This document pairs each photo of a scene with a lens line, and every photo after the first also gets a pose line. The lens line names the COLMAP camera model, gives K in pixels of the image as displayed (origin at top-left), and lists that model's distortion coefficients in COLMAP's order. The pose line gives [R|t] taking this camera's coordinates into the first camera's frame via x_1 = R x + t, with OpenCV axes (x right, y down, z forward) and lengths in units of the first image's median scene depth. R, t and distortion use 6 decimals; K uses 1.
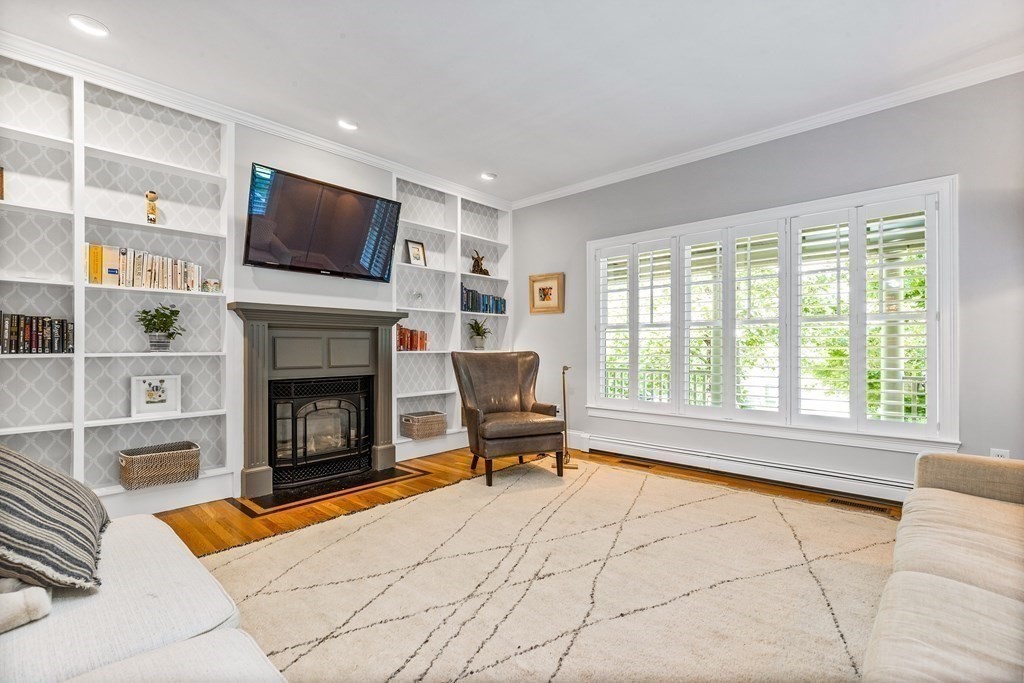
lens RADIAL K [[463.6, 0, 512.1], [0, 463.6, 345.7], [0, 0, 1]] dist [-0.009124, 0.003354]
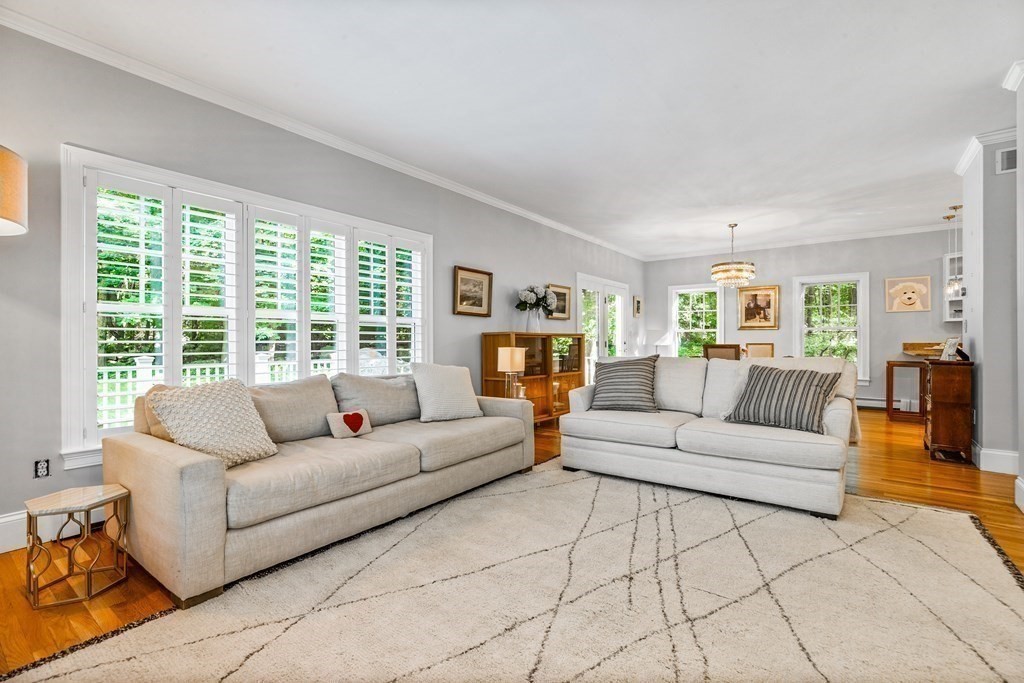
lens RADIAL K [[463.6, 0, 512.5], [0, 463.6, 342.3], [0, 0, 1]] dist [-0.009124, 0.003354]
pose [[-0.995342, 0.001755, -0.096387, 0.228635], [0.001967, 0.999996, -0.002103, 0.004910], [0.096383, -0.002283, -0.995342, 1.142522]]
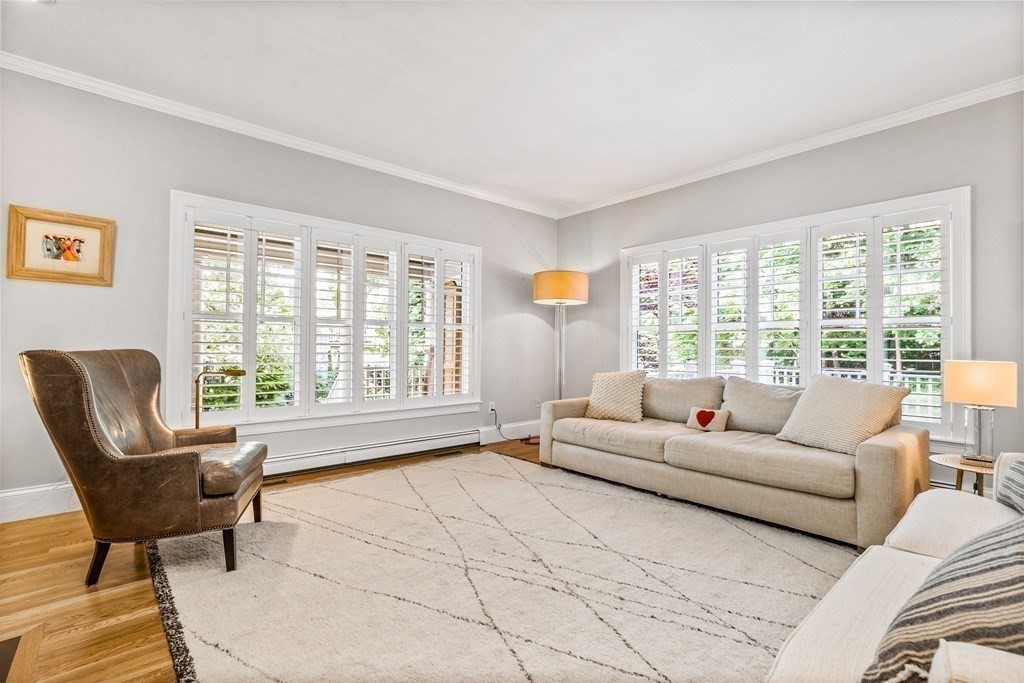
lens RADIAL K [[463.6, 0, 511.7], [0, 463.6, 343.0], [0, 0, 1]] dist [-0.009124, 0.003354]
pose [[0.115010, 0.010078, 0.993313, -0.602732], [-0.013011, 0.999878, -0.008638, 0.002941], [-0.993279, -0.011930, 0.115127, 0.553922]]
